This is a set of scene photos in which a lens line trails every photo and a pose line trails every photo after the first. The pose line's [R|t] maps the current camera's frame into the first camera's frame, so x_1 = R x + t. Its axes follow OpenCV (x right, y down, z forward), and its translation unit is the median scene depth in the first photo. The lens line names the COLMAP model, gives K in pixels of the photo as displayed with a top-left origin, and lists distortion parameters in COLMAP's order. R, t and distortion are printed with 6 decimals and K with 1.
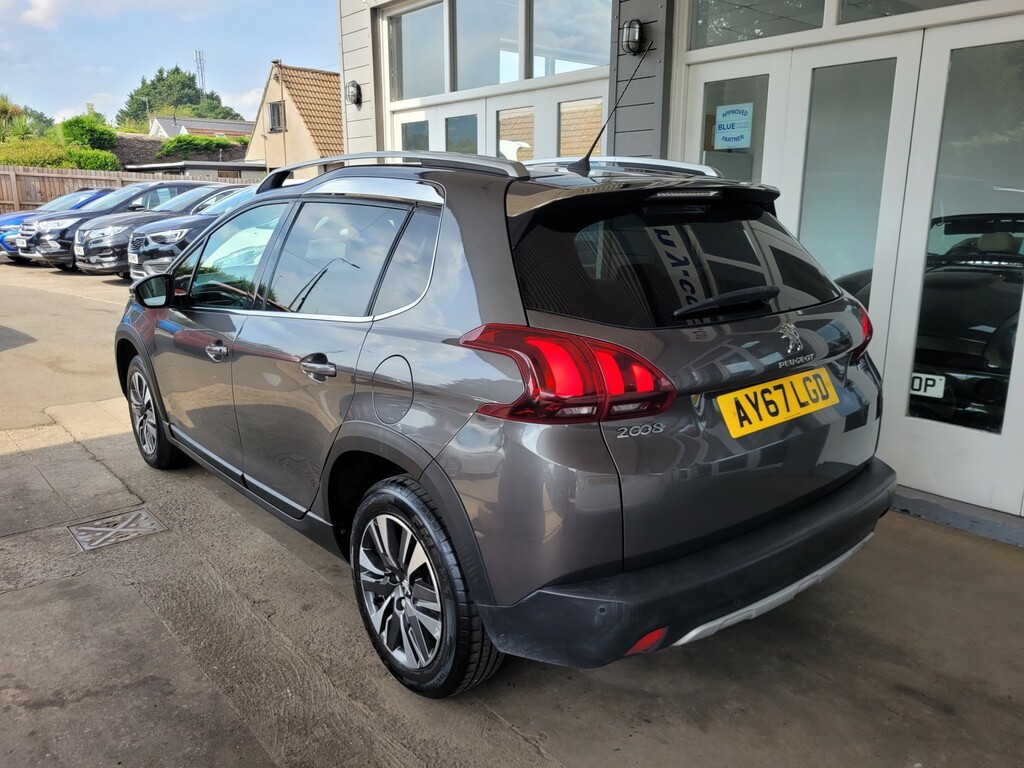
lens RADIAL K [[767.2, 0, 512.0], [0, 767.2, 384.0], [0, 0, 1]] dist [0.048273, -0.051750]
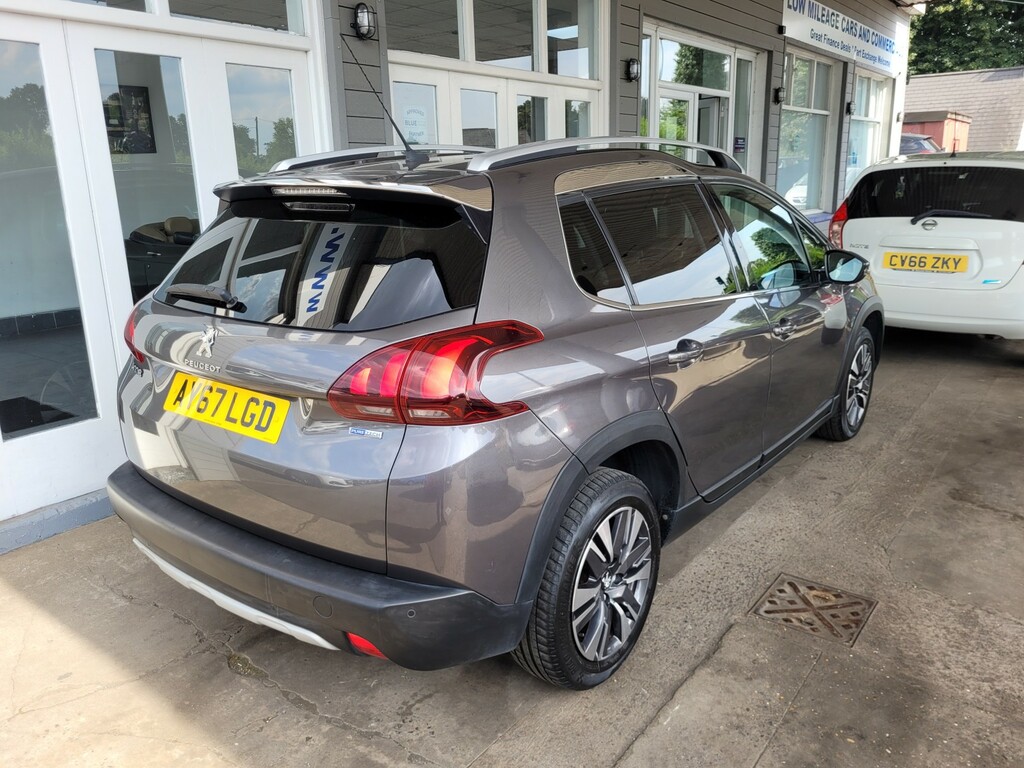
lens RADIAL K [[767.2, 0, 512.0], [0, 767.2, 384.0], [0, 0, 1]] dist [0.048273, -0.051750]
pose [[-0.198367, -0.248471, 0.948110, -1.307575], [0.261283, 0.918922, 0.295488, -0.375372], [-0.944660, 0.306340, -0.117362, 1.518638]]
